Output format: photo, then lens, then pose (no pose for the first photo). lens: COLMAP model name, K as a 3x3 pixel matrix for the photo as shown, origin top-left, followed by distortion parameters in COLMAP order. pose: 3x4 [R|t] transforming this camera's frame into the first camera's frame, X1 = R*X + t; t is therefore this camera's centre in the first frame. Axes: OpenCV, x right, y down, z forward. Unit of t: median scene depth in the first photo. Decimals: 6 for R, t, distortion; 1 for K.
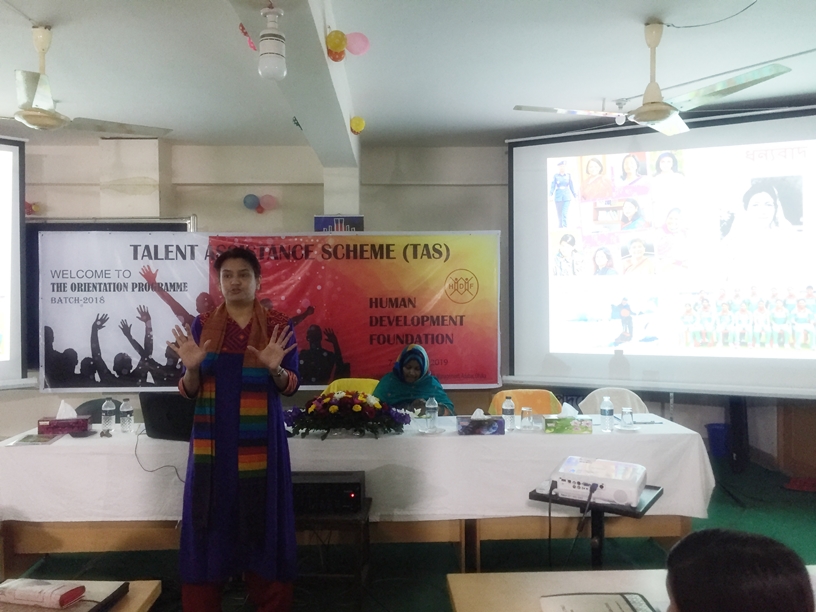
lens RADIAL K [[698.2, 0, 409.8], [0, 698.2, 303.5], [0, 0, 1]] dist [0.066993, -0.023106]
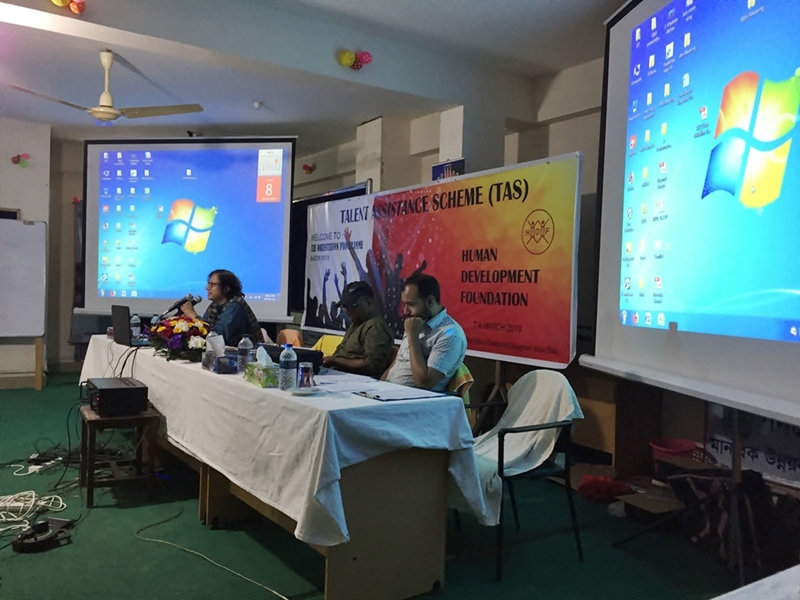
lens RADIAL K [[684.5, 0, 399.8], [0, 684.5, 300.7], [0, 0, 1]] dist [0.066993, -0.023106]
pose [[0.535938, 0.035811, -0.843498, 0.636269], [-0.043728, 0.998936, 0.014627, 0.047012], [0.843124, 0.029045, 0.536934, 0.468312]]
